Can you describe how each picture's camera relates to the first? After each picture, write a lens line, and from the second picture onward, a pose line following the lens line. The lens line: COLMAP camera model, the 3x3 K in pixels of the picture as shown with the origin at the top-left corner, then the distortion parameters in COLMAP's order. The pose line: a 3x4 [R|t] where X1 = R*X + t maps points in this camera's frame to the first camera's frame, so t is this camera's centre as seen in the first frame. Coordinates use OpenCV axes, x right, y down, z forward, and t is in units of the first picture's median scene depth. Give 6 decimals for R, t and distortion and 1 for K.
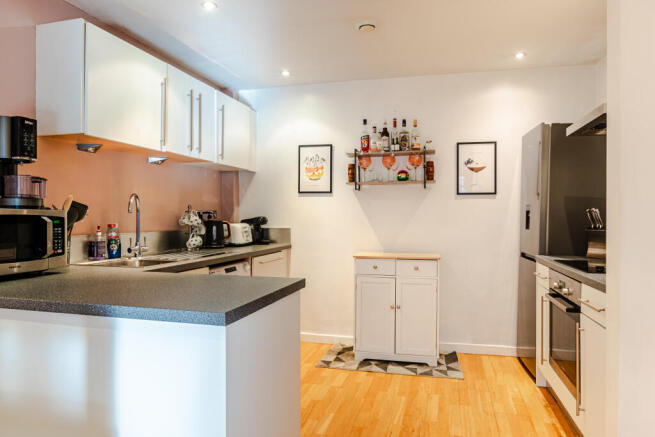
lens RADIAL K [[420.1, 0, 331.7], [0, 420.1, 217.8], [0, 0, 1]] dist [-0.007711, -0.002261]
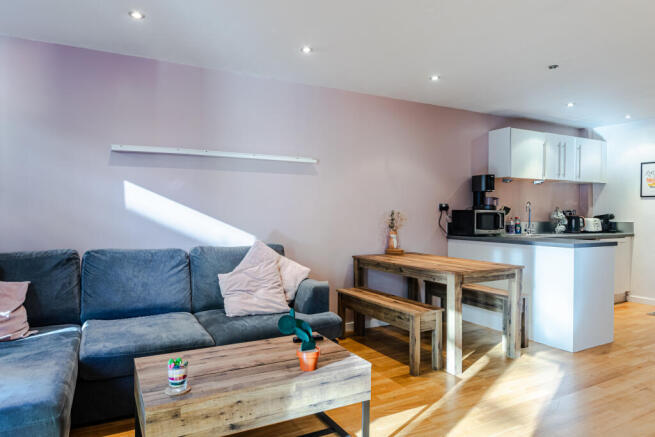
lens RADIAL K [[420.1, 0, 331.7], [0, 420.1, 217.8], [0, 0, 1]] dist [-0.007711, -0.002261]
pose [[0.691295, 0.008488, -0.722523, 0.240678], [-0.005809, 0.999964, 0.006190, 0.008362], [0.722549, -0.000082, 0.691320, -0.783788]]
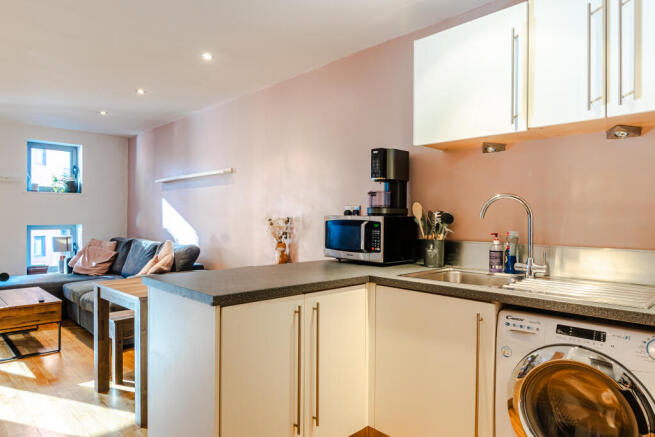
lens RADIAL K [[420.1, 0, 331.7], [0, 420.1, 217.8], [0, 0, 1]] dist [-0.007711, -0.002261]
pose [[-0.499550, -0.004113, -0.866275, 0.278184], [-0.013010, 0.999912, 0.002755, -0.008284], [0.866187, 0.012646, -0.499559, 0.821494]]
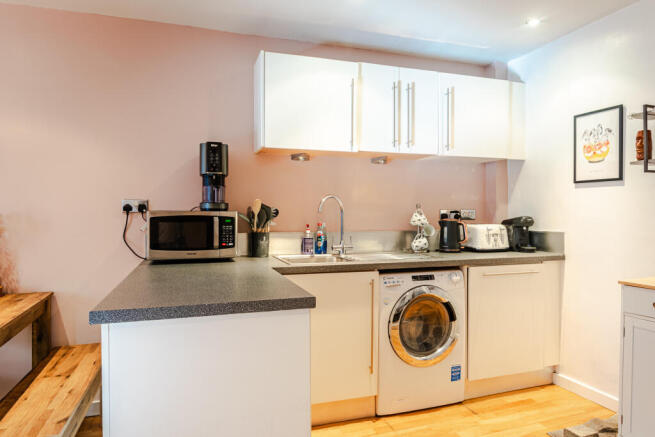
lens RADIAL K [[420.1, 0, 331.7], [0, 420.1, 217.8], [0, 0, 1]] dist [-0.007711, -0.002261]
pose [[0.563465, 0.005872, -0.826119, 0.305529], [-0.002357, 0.999982, 0.005500, -0.003886], [0.826137, -0.001152, 0.563468, 0.294634]]
